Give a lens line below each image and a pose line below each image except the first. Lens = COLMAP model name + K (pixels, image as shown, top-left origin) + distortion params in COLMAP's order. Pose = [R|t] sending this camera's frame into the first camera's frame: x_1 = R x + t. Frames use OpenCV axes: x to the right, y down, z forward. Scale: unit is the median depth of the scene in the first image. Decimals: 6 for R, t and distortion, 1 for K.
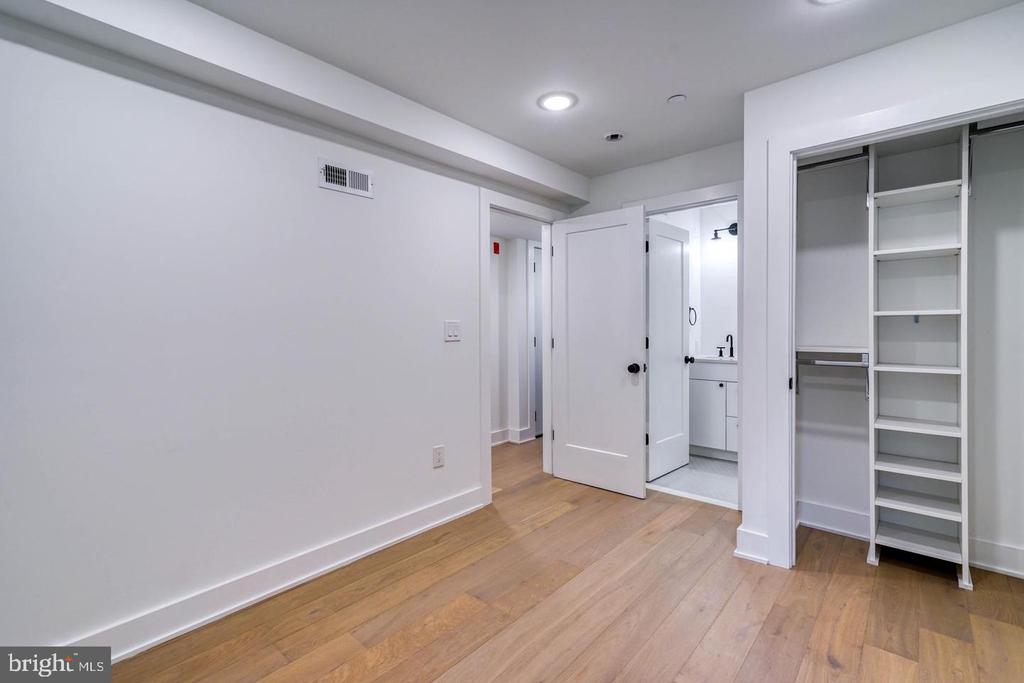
lens RADIAL K [[473.5, 0, 487.2], [0, 473.5, 335.9], [0, 0, 1]] dist [-0.013179, 0.008269]
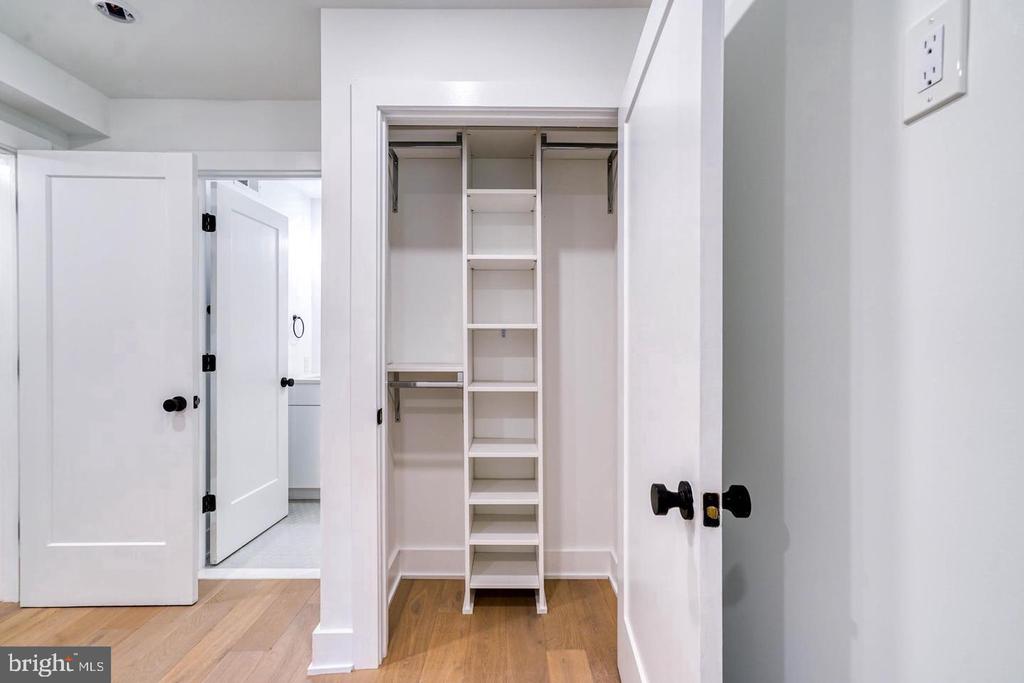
lens RADIAL K [[473.5, 0, 512.9], [0, 473.5, 341.4], [0, 0, 1]] dist [-0.013179, 0.008269]
pose [[0.727562, 0.003658, 0.686032, 0.273530], [0.006434, 0.999905, -0.012155, -0.007558], [-0.686012, 0.013257, 0.727470, 0.296020]]
